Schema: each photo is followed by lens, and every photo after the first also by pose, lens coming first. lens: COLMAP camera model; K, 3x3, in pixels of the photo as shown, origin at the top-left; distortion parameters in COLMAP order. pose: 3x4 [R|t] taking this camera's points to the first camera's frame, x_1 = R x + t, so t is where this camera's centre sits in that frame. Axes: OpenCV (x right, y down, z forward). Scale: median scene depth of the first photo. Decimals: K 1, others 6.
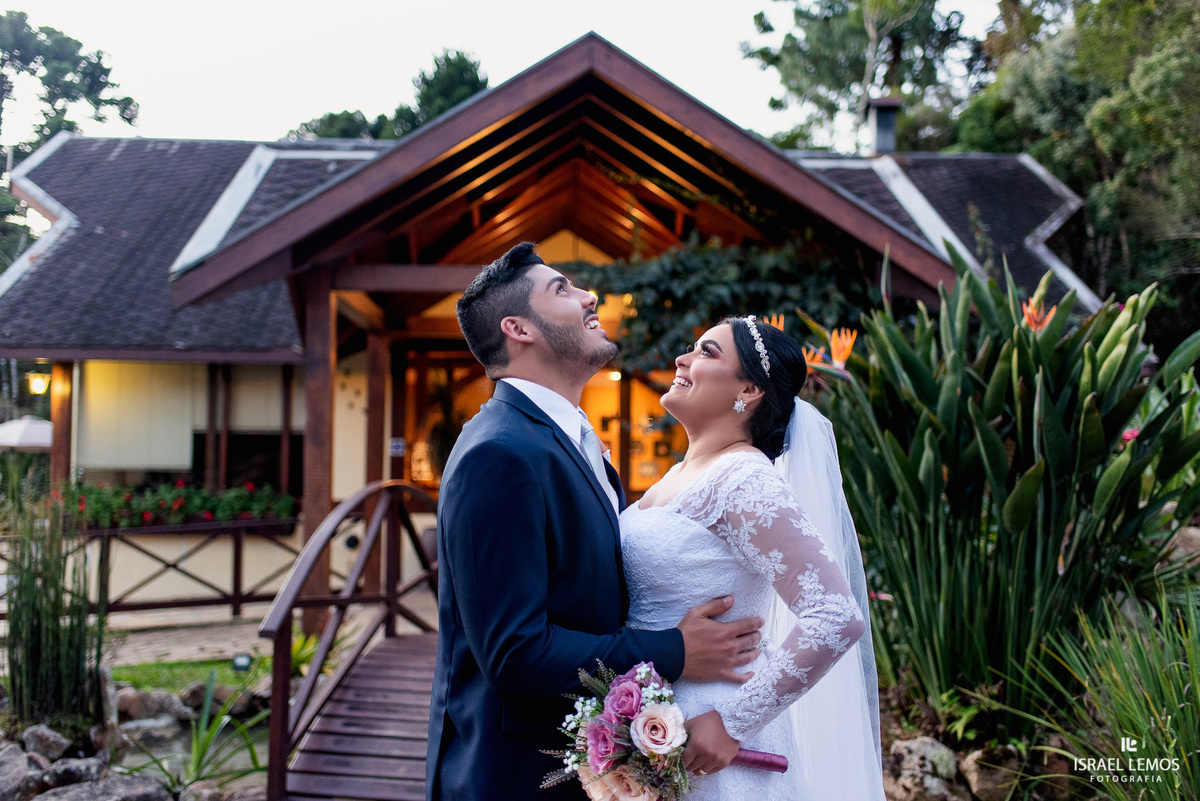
lens RADIAL K [[1246.9, 0, 600.0], [0, 1246.9, 400.5], [0, 0, 1]] dist [0.011121, 0.000058]
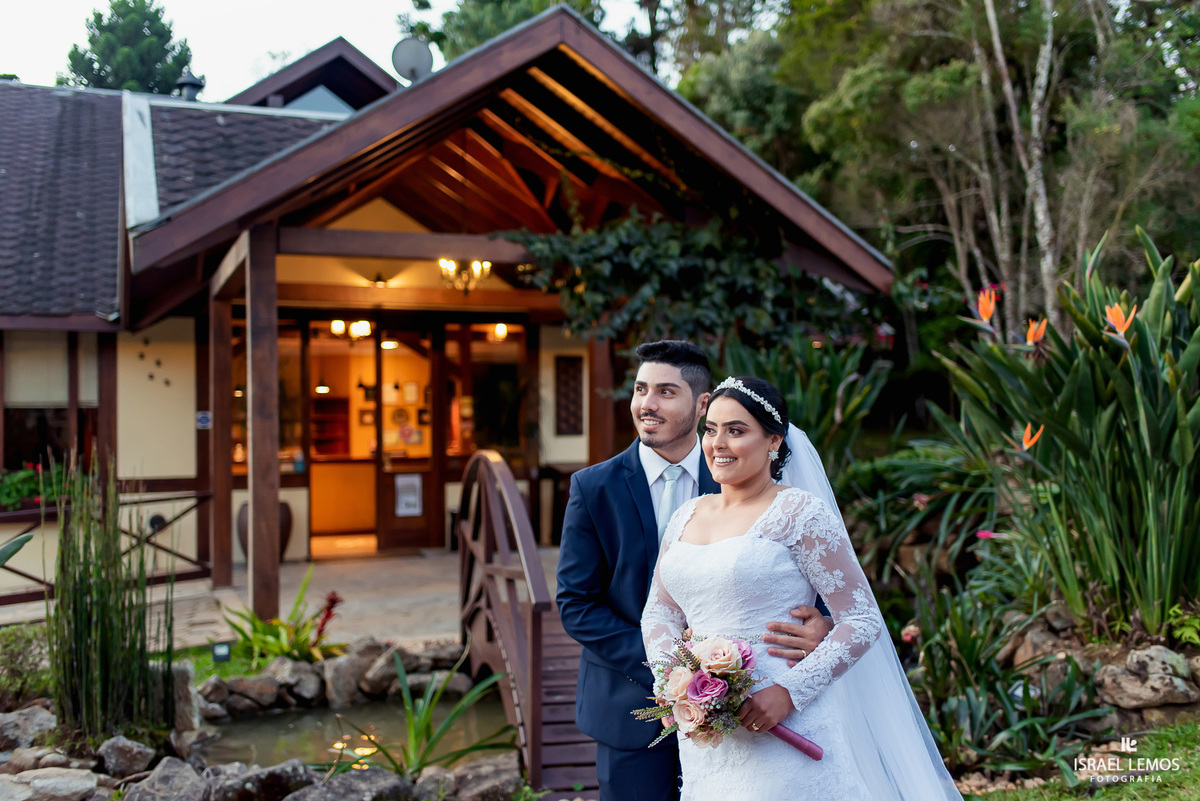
lens RADIAL K [[1212.0, 0, 574.7], [0, 1212.0, 401.5], [0, 0, 1]] dist [0.009412, 0.000348]
pose [[0.932357, -0.016680, 0.361153, -0.362406], [0.007179, 0.999592, 0.027634, -0.000009], [-0.361467, -0.023172, 0.932097, 0.066113]]
